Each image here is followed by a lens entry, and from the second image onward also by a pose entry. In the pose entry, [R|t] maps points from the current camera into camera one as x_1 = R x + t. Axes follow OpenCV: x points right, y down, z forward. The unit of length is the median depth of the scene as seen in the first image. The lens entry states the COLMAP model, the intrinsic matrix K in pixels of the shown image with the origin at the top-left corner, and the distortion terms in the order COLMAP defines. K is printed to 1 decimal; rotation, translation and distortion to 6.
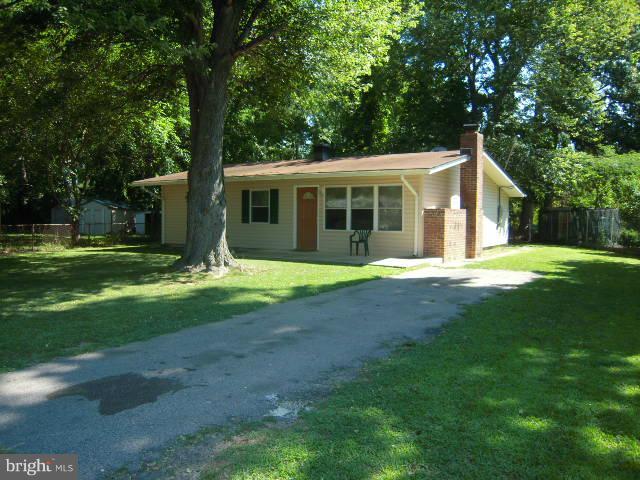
lens RADIAL K [[535.7, 0, 321.3], [0, 535.7, 243.9], [0, 0, 1]] dist [-0.109736, 0.049937]
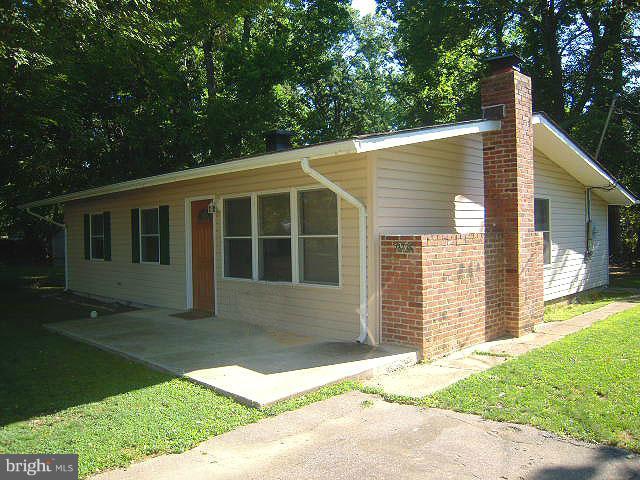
lens RADIAL K [[535.7, 0, 318.8], [0, 535.7, 240.3], [0, 0, 1]] dist [-0.109736, 0.049937]
pose [[0.979736, -0.021562, -0.199129, 0.213006], [0.013372, 0.999012, -0.042382, -0.041091], [0.199846, 0.038860, 0.979056, 0.509730]]
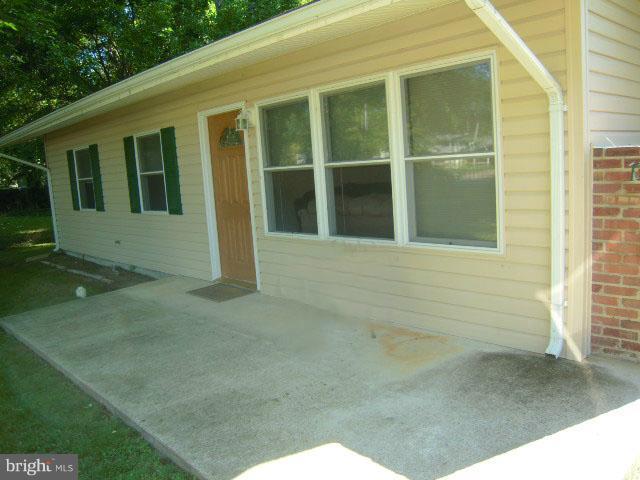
lens RADIAL K [[533.2, 0, 320.9], [0, 533.2, 244.0], [0, 0, 1]] dist [-0.090784, 0.003569]
pose [[0.971820, -0.041415, -0.232057, 0.120588], [0.064754, 0.993476, 0.093875, -0.050521], [0.226655, -0.106256, 0.968162, 0.700757]]
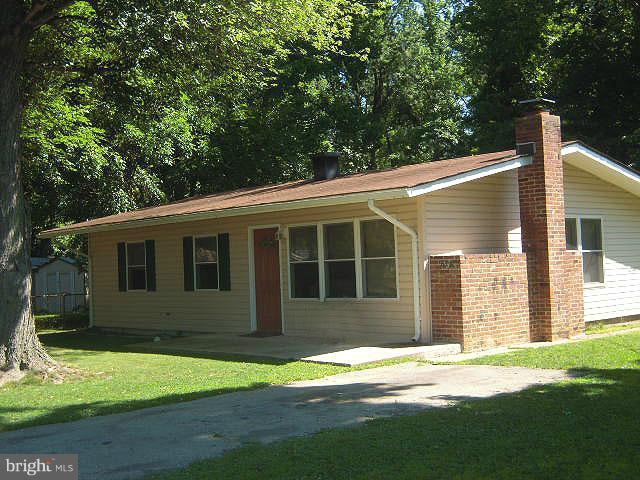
lens RADIAL K [[877.2, 0, 316.1], [0, 877.2, 237.3], [0, 0, 1]] dist [-0.062370, 0.000000]
pose [[0.971185, -0.051399, -0.232719, 0.270627], [0.031737, 0.995662, -0.087460, -0.008500], [0.236205, 0.077554, 0.968603, 0.063942]]
